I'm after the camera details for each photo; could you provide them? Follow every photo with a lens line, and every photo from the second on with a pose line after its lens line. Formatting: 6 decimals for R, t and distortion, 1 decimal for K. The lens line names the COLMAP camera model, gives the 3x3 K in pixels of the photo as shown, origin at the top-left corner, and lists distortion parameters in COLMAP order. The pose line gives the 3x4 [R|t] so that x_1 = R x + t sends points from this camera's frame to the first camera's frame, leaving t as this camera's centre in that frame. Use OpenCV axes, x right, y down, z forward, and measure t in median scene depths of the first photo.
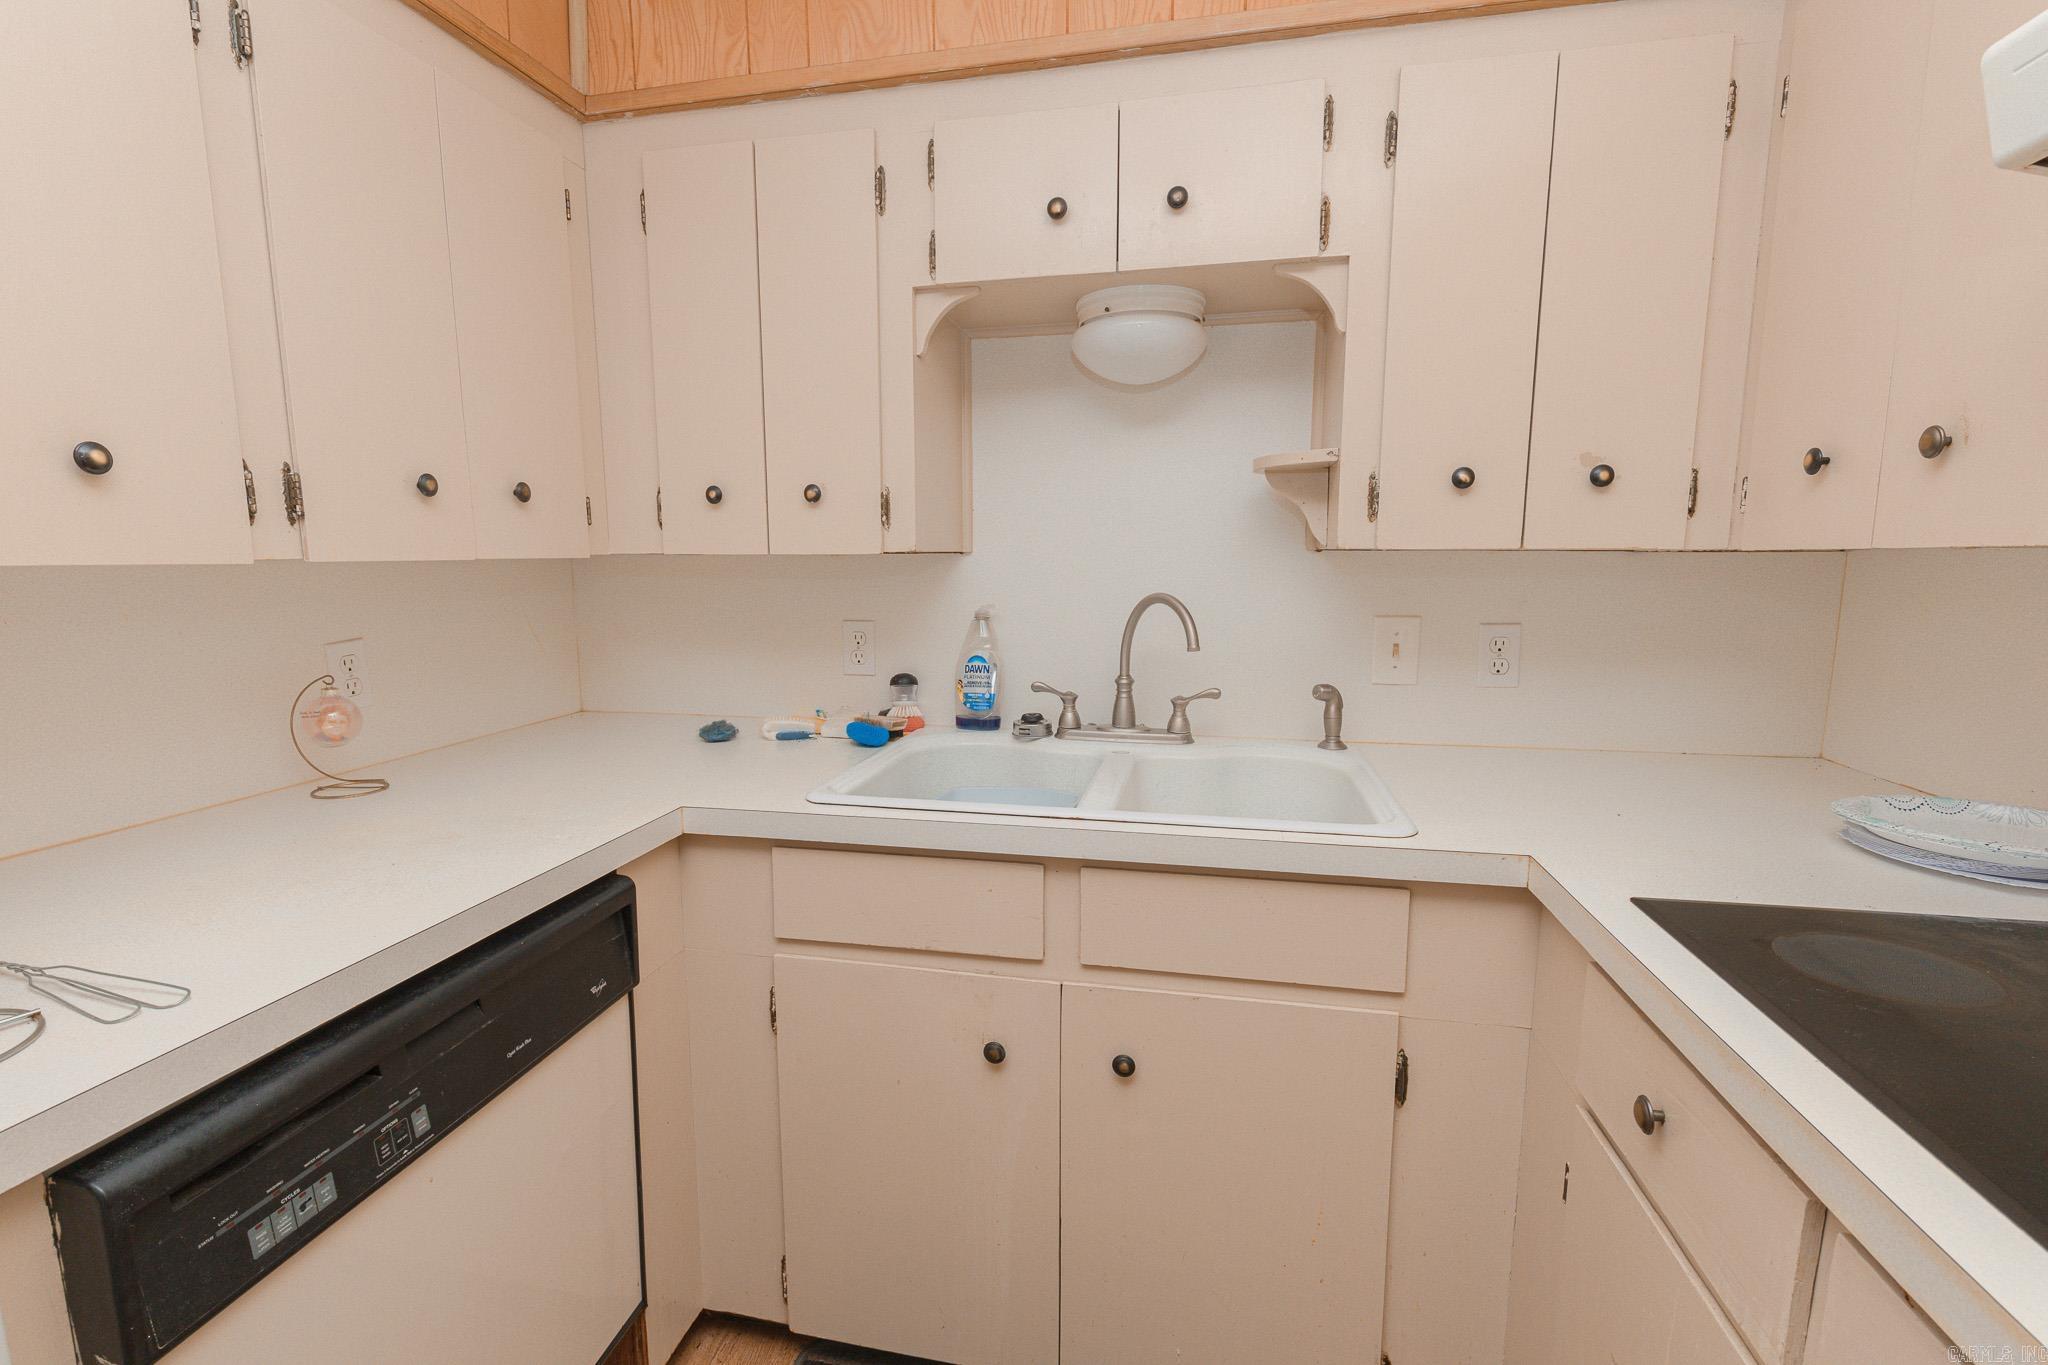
lens RADIAL K [[920.1, 0, 1013.3], [0, 920.1, 676.4], [0, 0, 1]] dist [-0.001319, -0.000023]
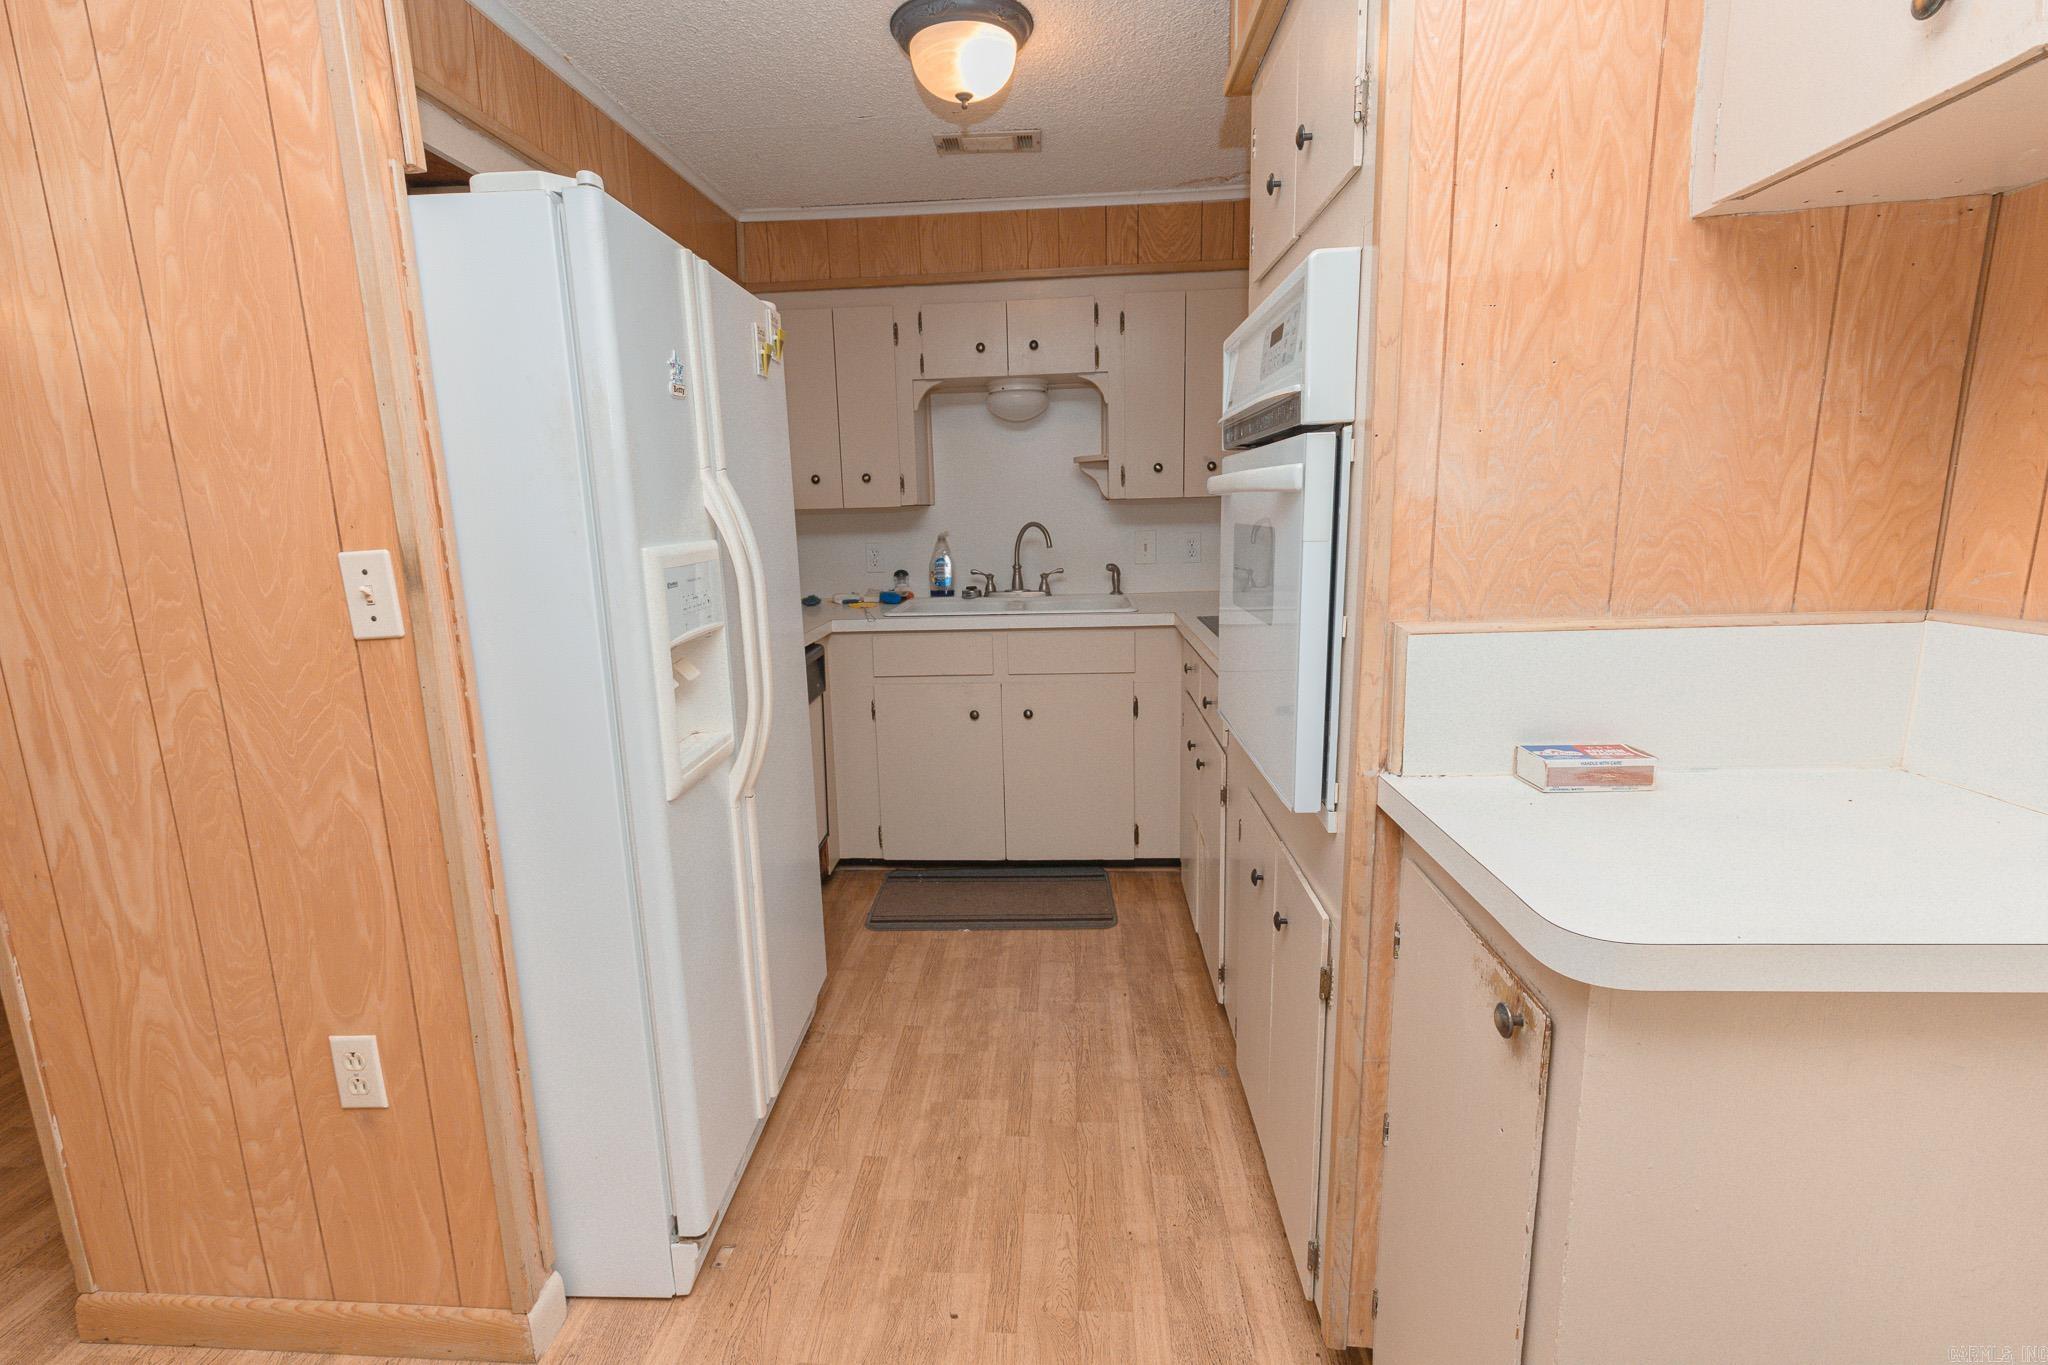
lens RADIAL K [[920.1, 0, 1019.0], [0, 920.1, 686.3], [0, 0, 1]] dist [-0.001319, -0.000023]
pose [[0.987686, -0.054212, 0.146755, -0.191824], [0.045132, 0.996896, 0.064513, 0.141053], [-0.149797, -0.057095, 0.987067, -1.044207]]
